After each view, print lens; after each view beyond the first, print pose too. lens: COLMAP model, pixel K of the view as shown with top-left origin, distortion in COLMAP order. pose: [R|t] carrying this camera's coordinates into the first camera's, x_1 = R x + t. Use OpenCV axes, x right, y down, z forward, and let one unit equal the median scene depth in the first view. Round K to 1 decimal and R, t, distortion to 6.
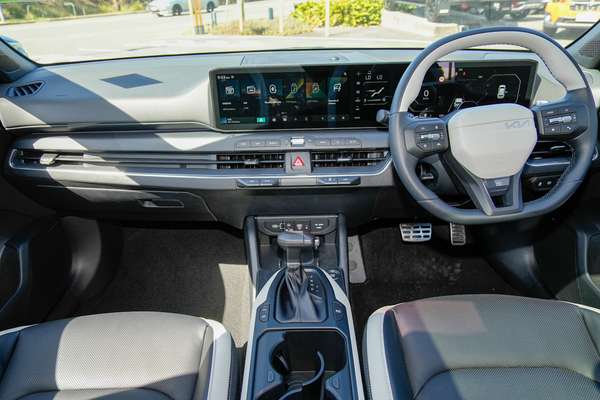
lens RADIAL K [[478.0, 0, 302.1], [0, 478.0, 200.4], [0, 0, 1]] dist [0.001781, 0.000399]
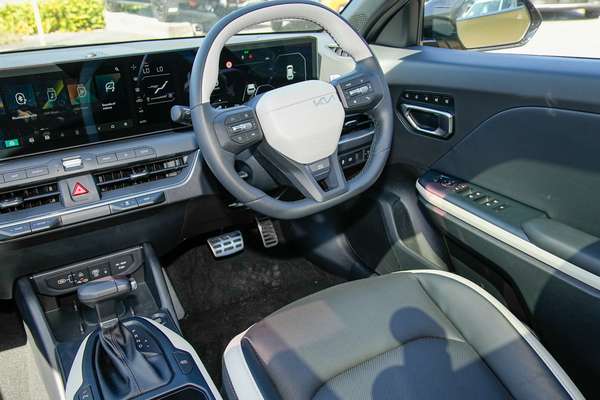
lens RADIAL K [[520.8, 0, 302.0], [0, 520.8, 195.8], [0, 0, 1]] dist [0.005131, 0.013961]
pose [[0.870855, -0.210669, 0.444105, -0.070916], [0.228736, 0.973399, 0.013216, -0.000972], [-0.435076, 0.090073, 0.895877, 0.109830]]
